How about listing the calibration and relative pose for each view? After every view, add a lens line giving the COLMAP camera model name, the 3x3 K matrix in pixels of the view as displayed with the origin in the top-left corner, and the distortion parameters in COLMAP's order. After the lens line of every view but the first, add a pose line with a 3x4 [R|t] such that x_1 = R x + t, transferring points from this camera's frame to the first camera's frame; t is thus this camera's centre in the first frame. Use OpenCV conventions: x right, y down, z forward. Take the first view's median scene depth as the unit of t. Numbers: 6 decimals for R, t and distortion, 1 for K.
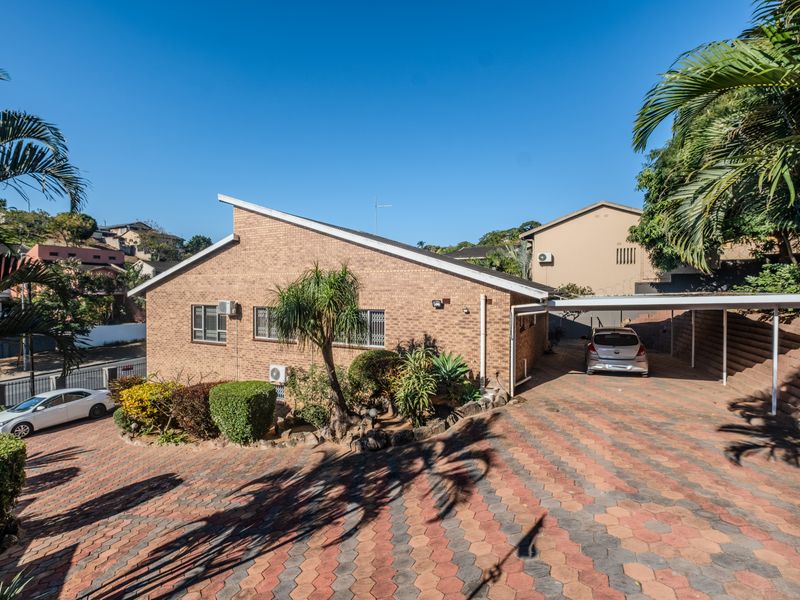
lens RADIAL K [[405.2, 0, 401.0], [0, 405.2, 302.3], [0, 0, 1]] dist [-0.002735, -0.006148]
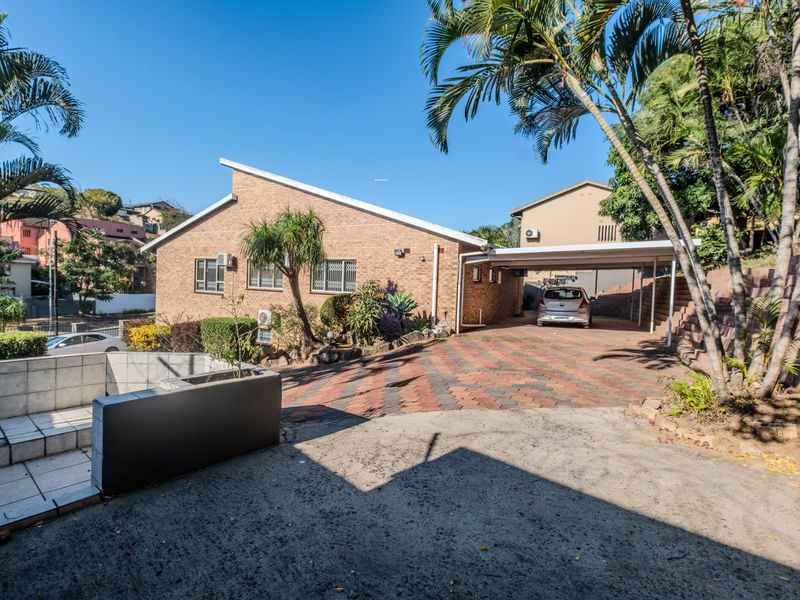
lens RADIAL K [[405.2, 0, 399.0], [0, 405.2, 298.5], [0, 0, 1]] dist [-0.002735, -0.006148]
pose [[0.998361, 0.039524, -0.041392, 0.124934], [-0.038695, 0.999038, 0.020645, 0.094861], [0.042168, -0.019010, 0.998930, -0.122859]]
